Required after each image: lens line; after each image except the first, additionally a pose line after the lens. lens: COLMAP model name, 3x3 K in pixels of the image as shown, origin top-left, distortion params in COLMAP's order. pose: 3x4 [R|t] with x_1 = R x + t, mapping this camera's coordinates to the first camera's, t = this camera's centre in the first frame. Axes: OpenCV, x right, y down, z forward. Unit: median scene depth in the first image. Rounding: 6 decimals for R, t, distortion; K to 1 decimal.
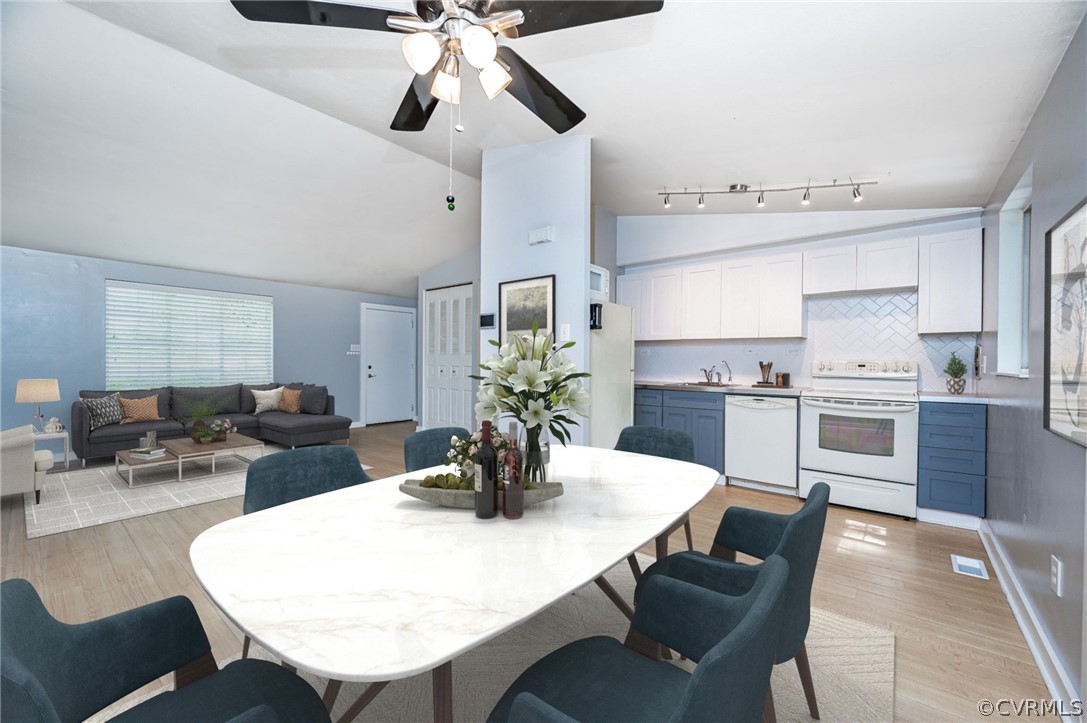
lens RADIAL K [[434.0, 0, 547.6], [0, 434.0, 365.7], [0, 0, 1]] dist [-0.004169, 0.000038]
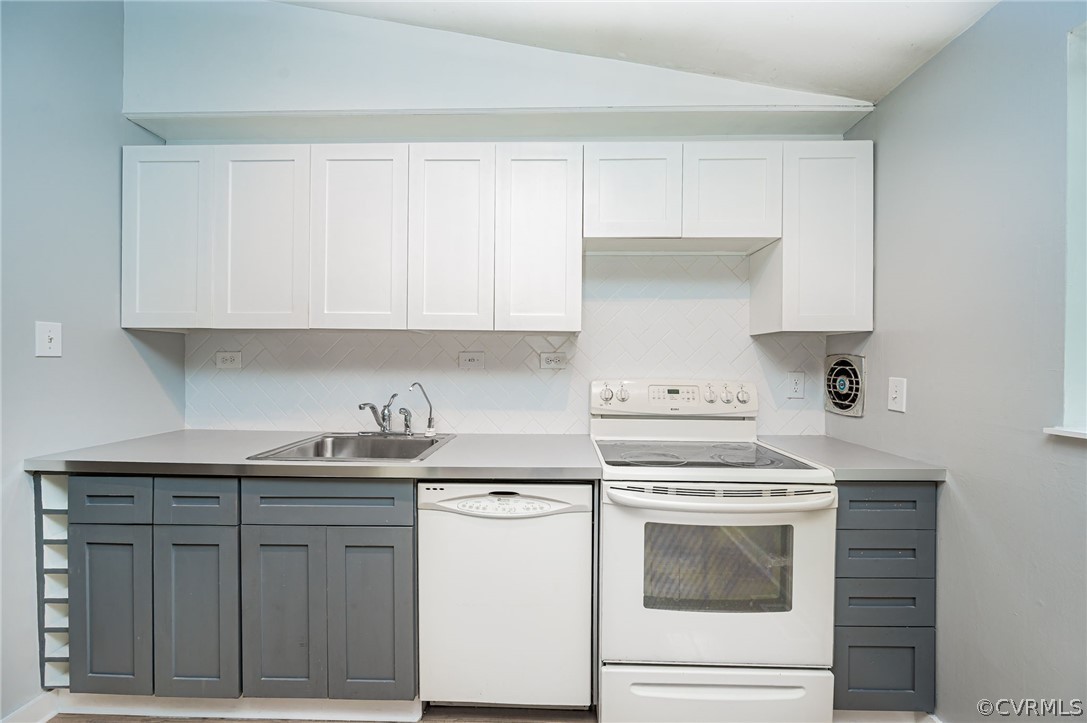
lens RADIAL K [[434.0, 0, 545.7], [0, 434.0, 364.8], [0, 0, 1]] dist [-0.004169, 0.000038]
pose [[0.791871, -0.005129, 0.610666, 0.295523], [0.005812, 0.999983, 0.000862, -0.034516], [-0.610660, 0.002867, 0.791887, 0.700358]]
